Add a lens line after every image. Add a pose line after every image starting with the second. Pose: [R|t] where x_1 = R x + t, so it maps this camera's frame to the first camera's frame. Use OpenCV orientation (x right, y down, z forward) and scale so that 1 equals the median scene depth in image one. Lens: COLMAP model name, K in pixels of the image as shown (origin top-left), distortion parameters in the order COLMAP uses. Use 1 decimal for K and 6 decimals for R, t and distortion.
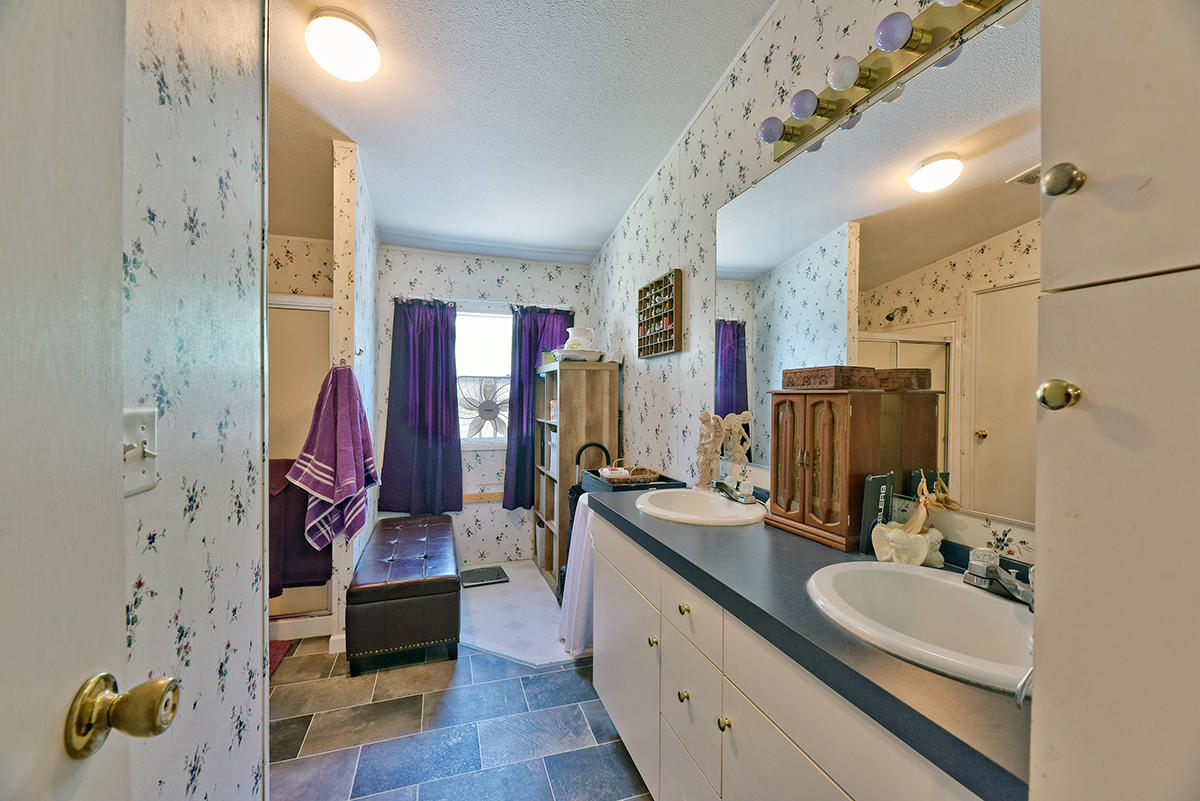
lens RADIAL K [[483.4, 0, 600.9], [0, 483.4, 397.7], [0, 0, 1]] dist [-0.001034, -0.002080]
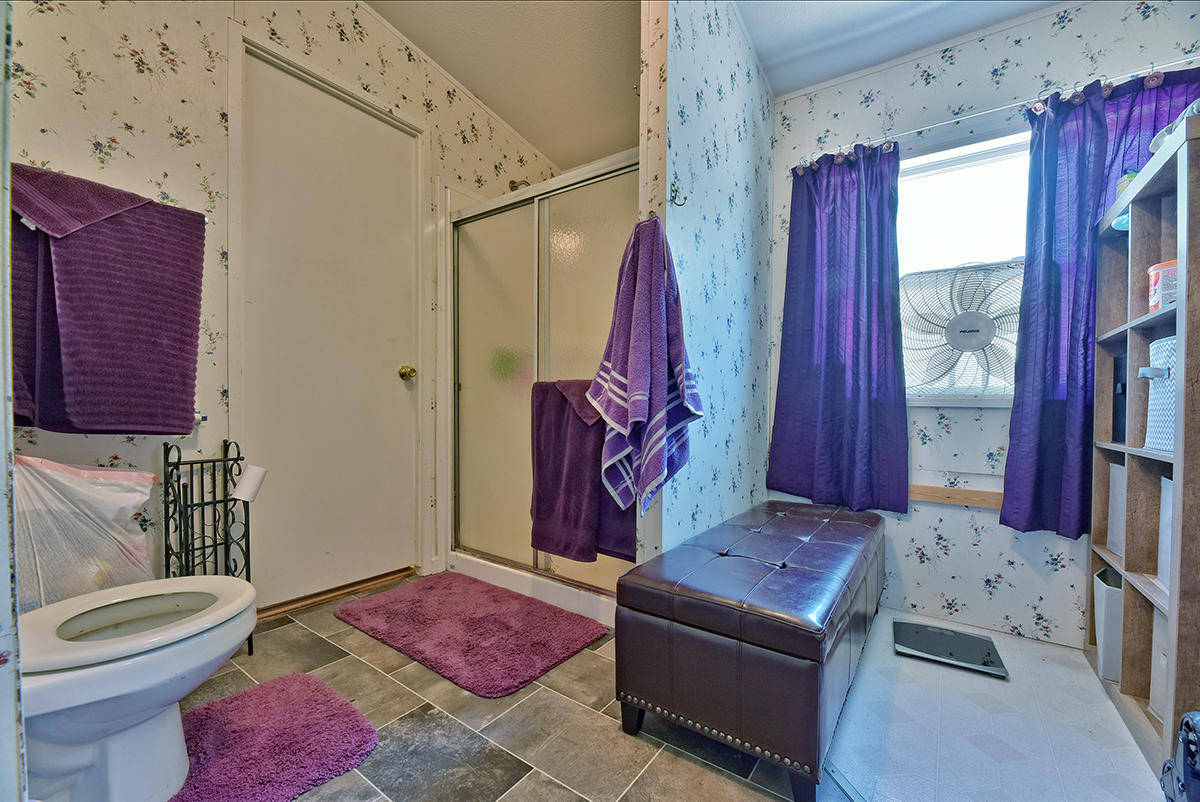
lens RADIAL K [[483.4, 0, 591.4], [0, 483.4, 406.2], [0, 0, 1]] dist [-0.001034, -0.002080]
pose [[0.577292, 0.008117, -0.816497, -0.042953], [-0.011028, 0.999937, 0.002144, 0.113371], [0.816463, 0.007767, 0.577345, 0.378706]]
